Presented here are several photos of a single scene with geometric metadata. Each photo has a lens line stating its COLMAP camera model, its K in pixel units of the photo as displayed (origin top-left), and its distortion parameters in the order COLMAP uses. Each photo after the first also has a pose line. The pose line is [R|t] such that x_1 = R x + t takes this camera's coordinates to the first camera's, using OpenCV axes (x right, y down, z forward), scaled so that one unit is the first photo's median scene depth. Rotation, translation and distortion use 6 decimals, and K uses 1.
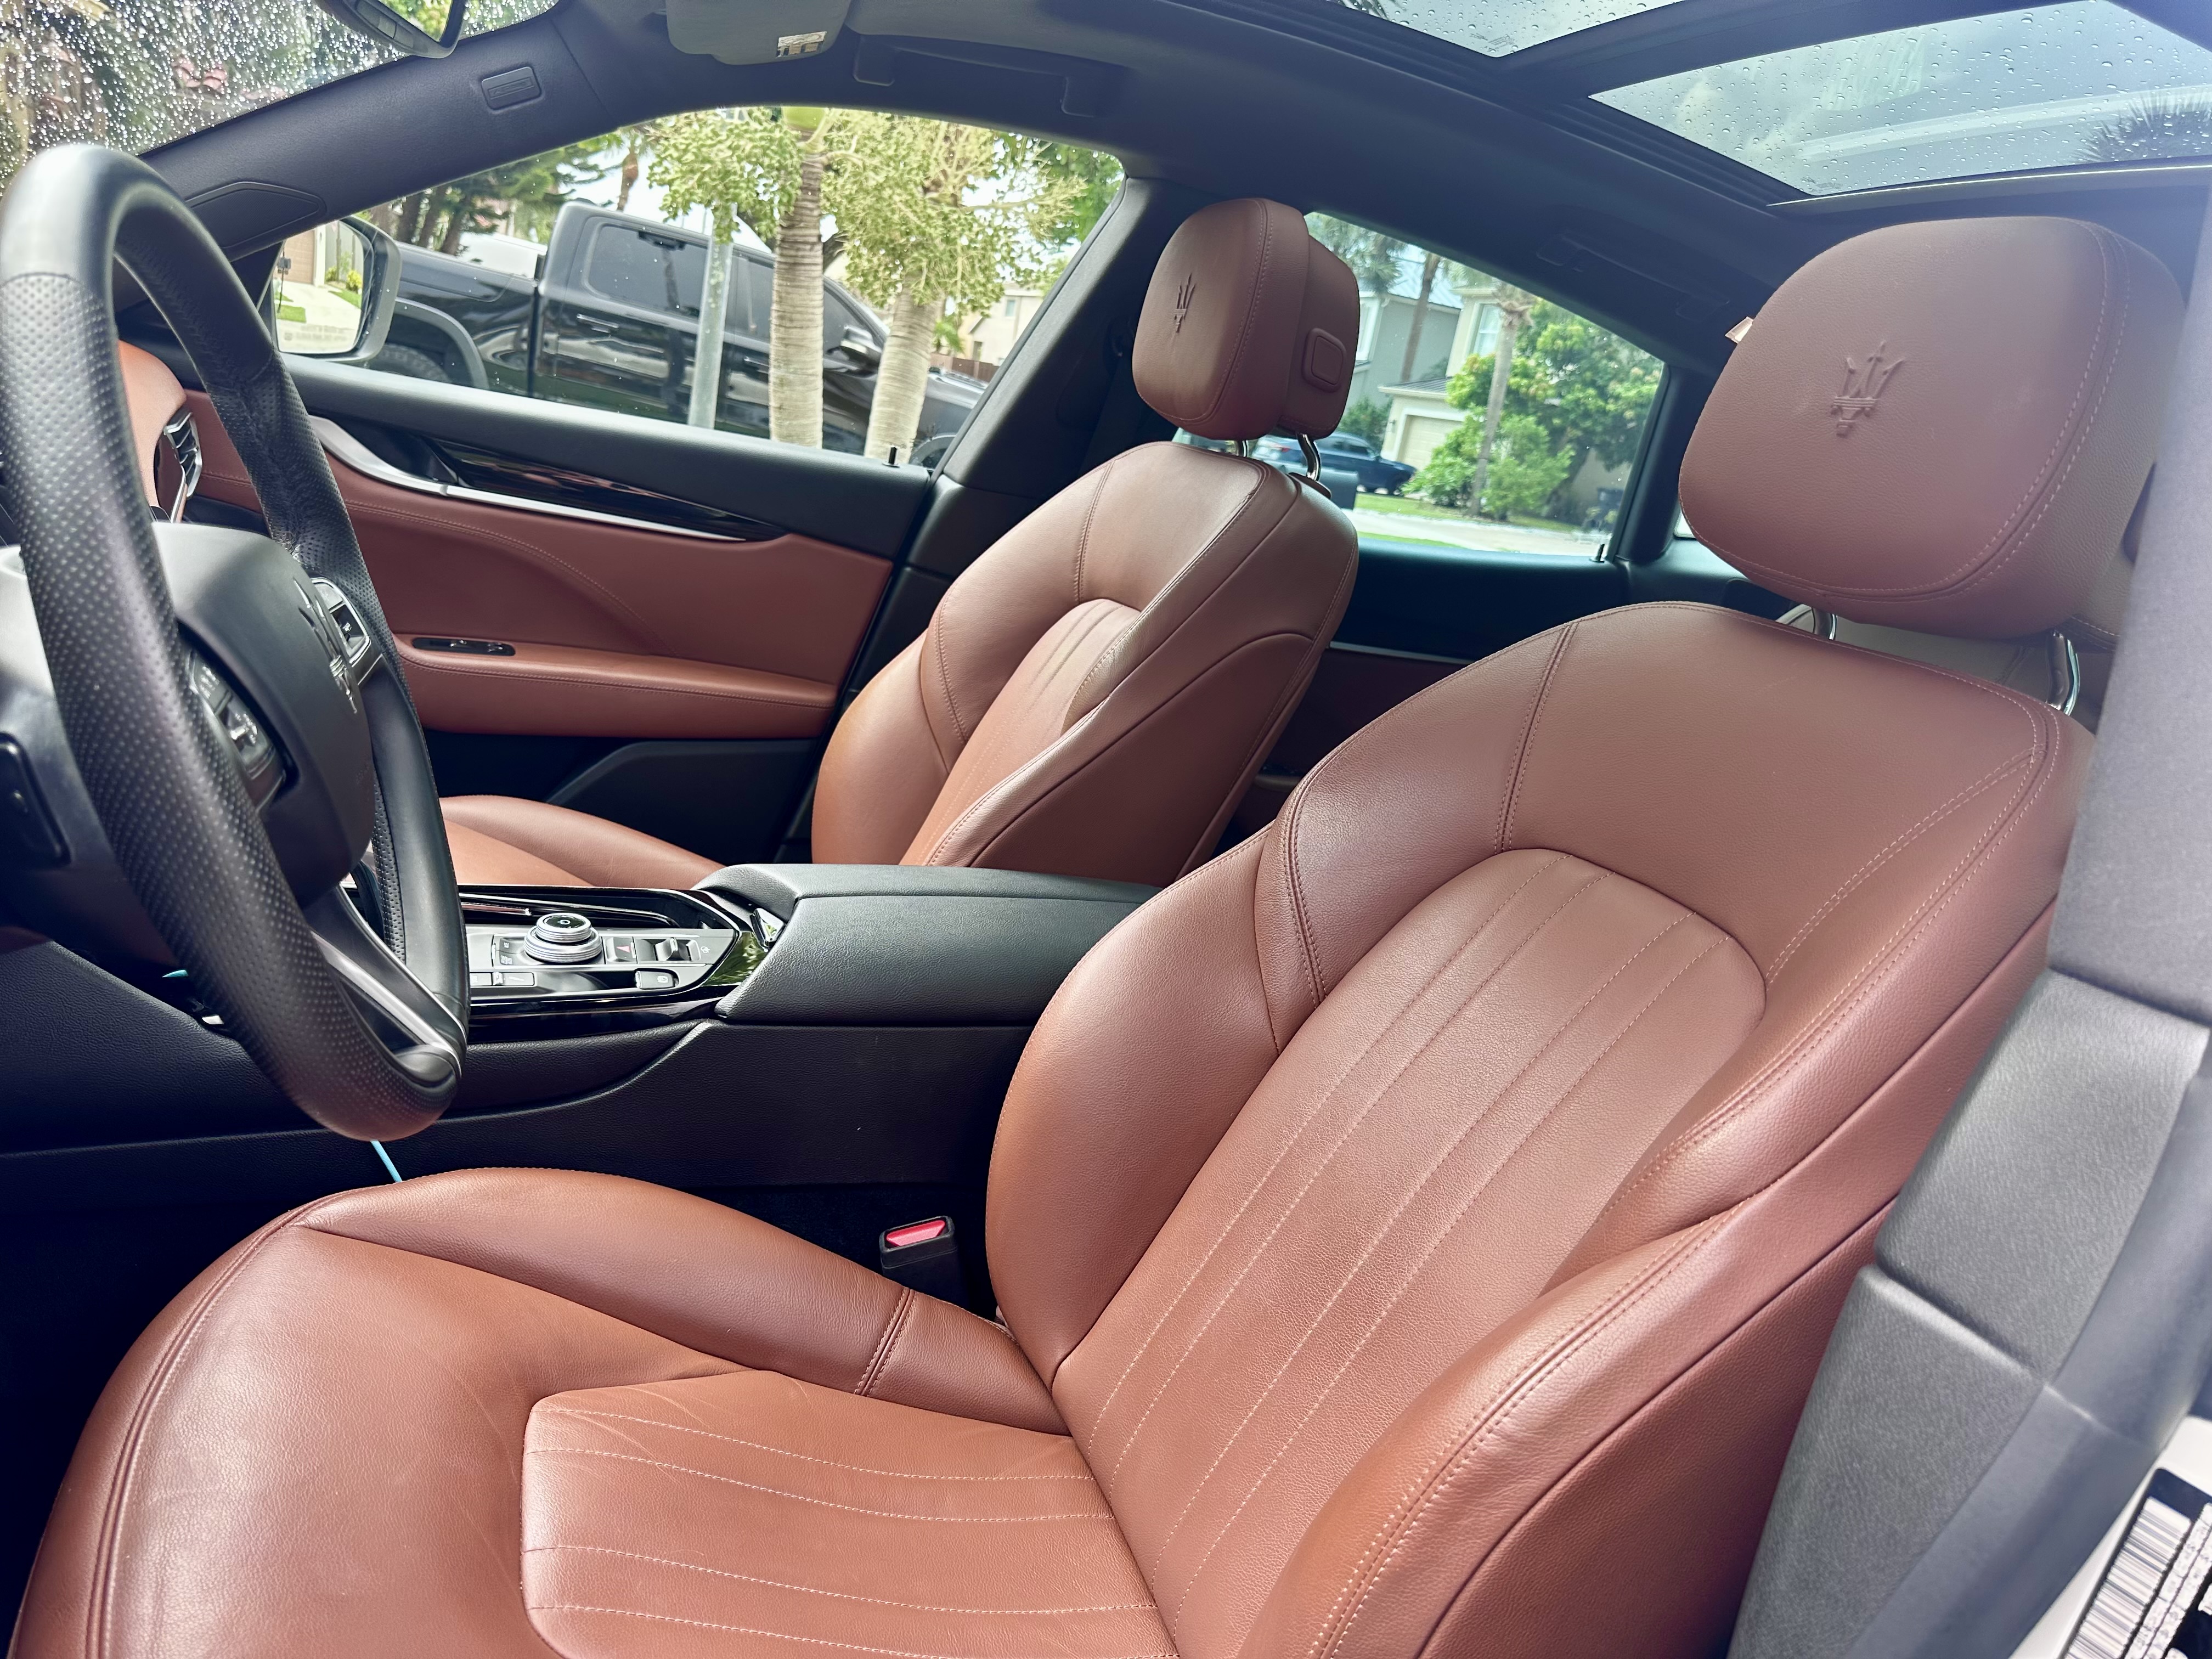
lens RADIAL K [[1562.8, 0, 1106.0], [0, 1562.8, 829.5], [0, 0, 1]] dist [0.090979, -0.143854]
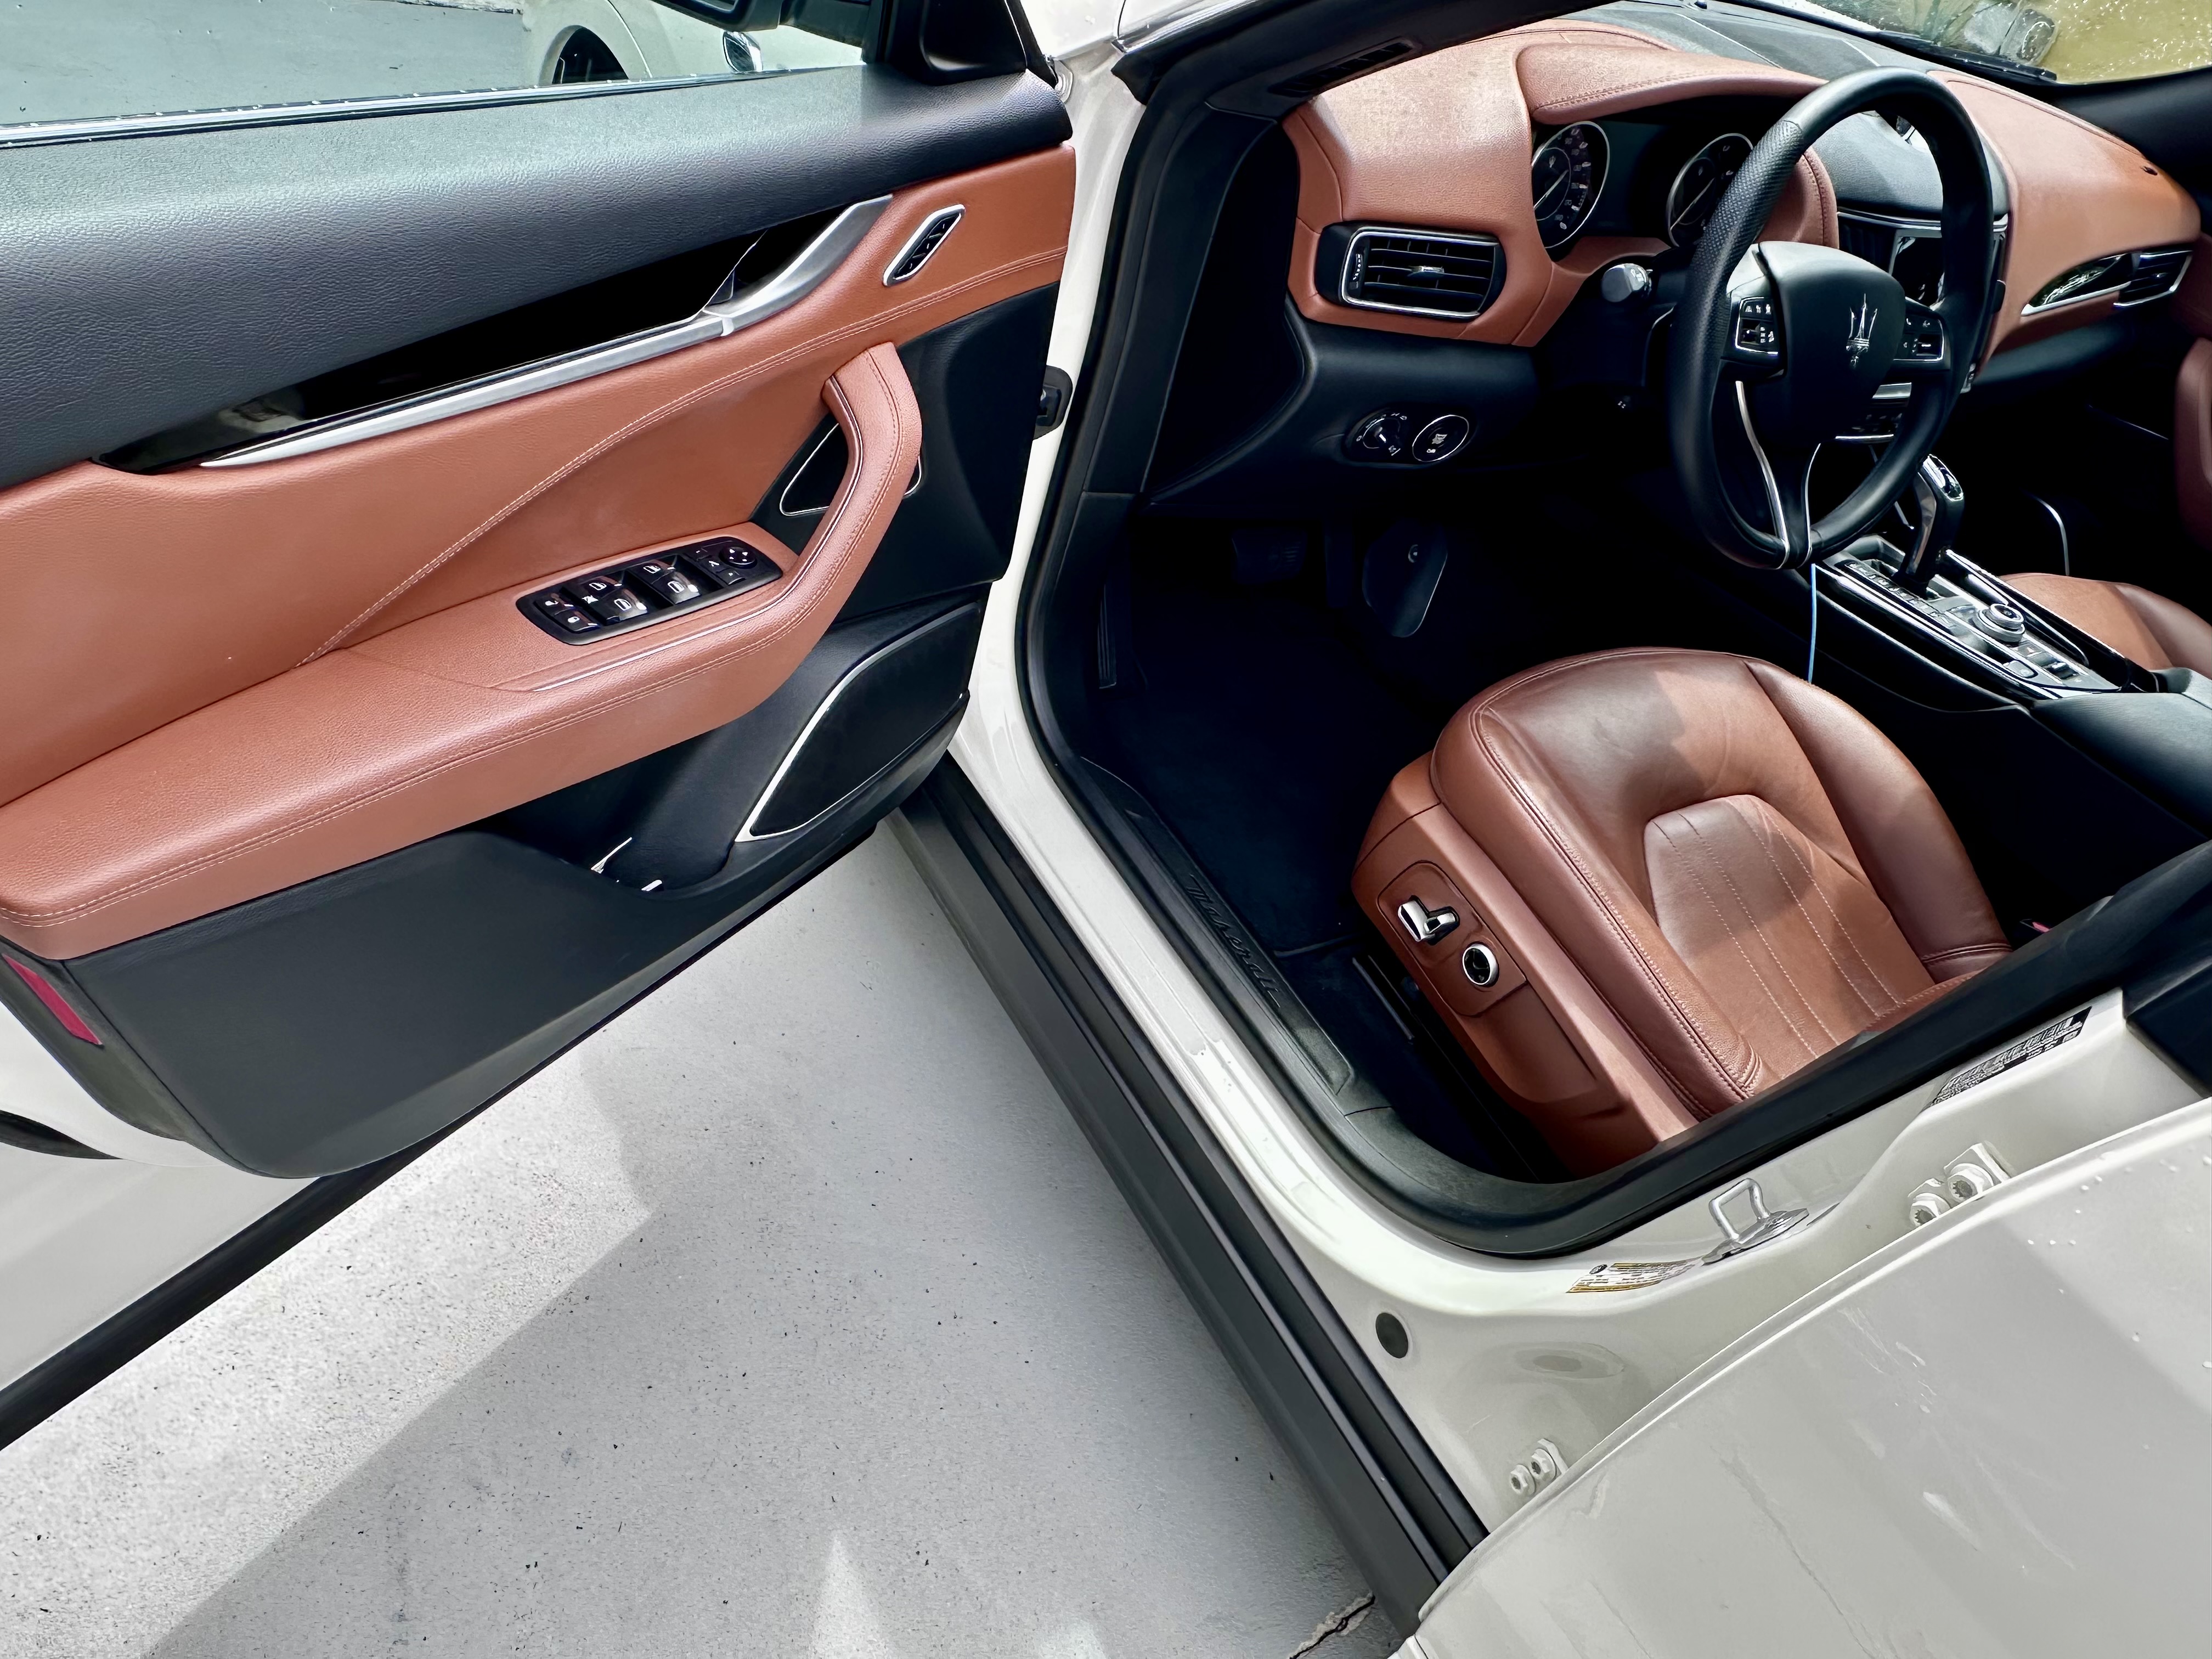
lens RADIAL K [[1521.7, 0, 1101.2], [0, 1521.7, 851.2], [0, 0, 1]] dist [-0.000386, 0.002407]
pose [[0.243250, 0.534474, -0.809424, 0.463162], [-0.432964, 0.806571, 0.402474, 0.020318], [0.867970, 0.252550, 0.427606, -0.192777]]
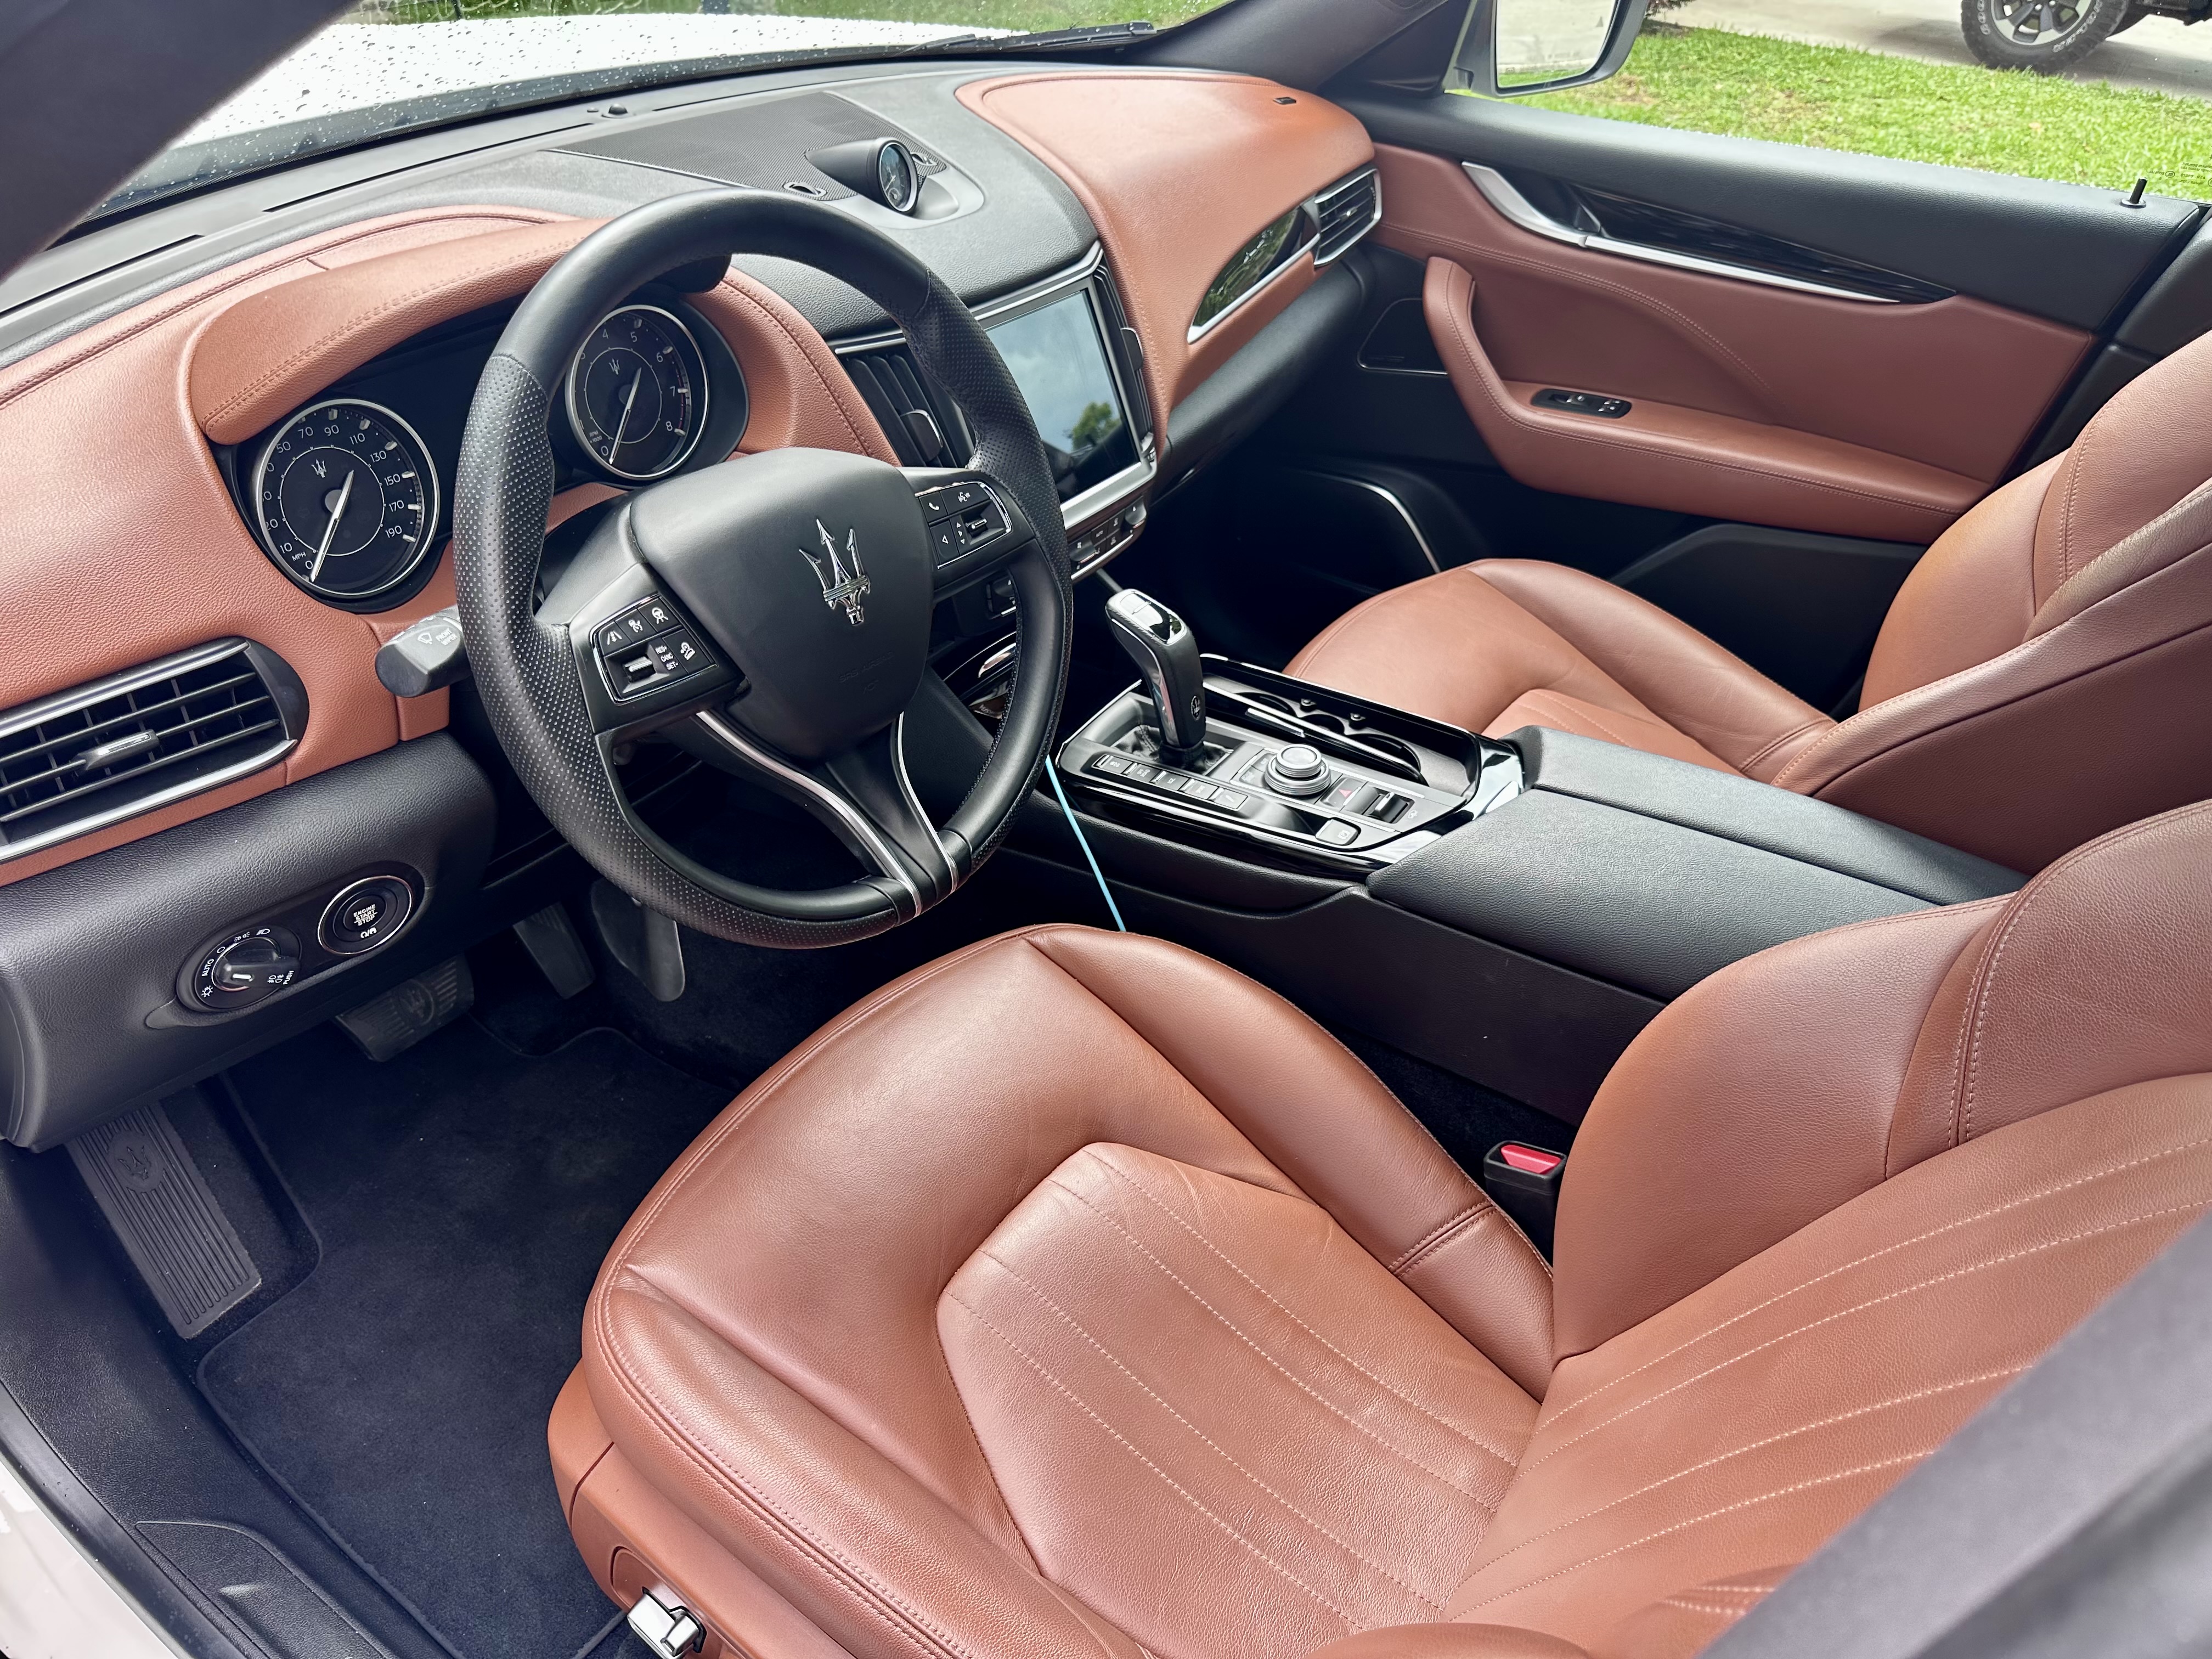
lens RADIAL K [[1562.8, 0, 1106.0], [0, 1562.8, 829.5], [0, 0, 1]] dist [0.090979, -0.143854]
pose [[0.582962, 0.308657, -0.751589, 0.258857], [-0.117774, 0.947365, 0.297706, -0.126830], [0.803918, -0.085034, 0.588630, 0.155904]]
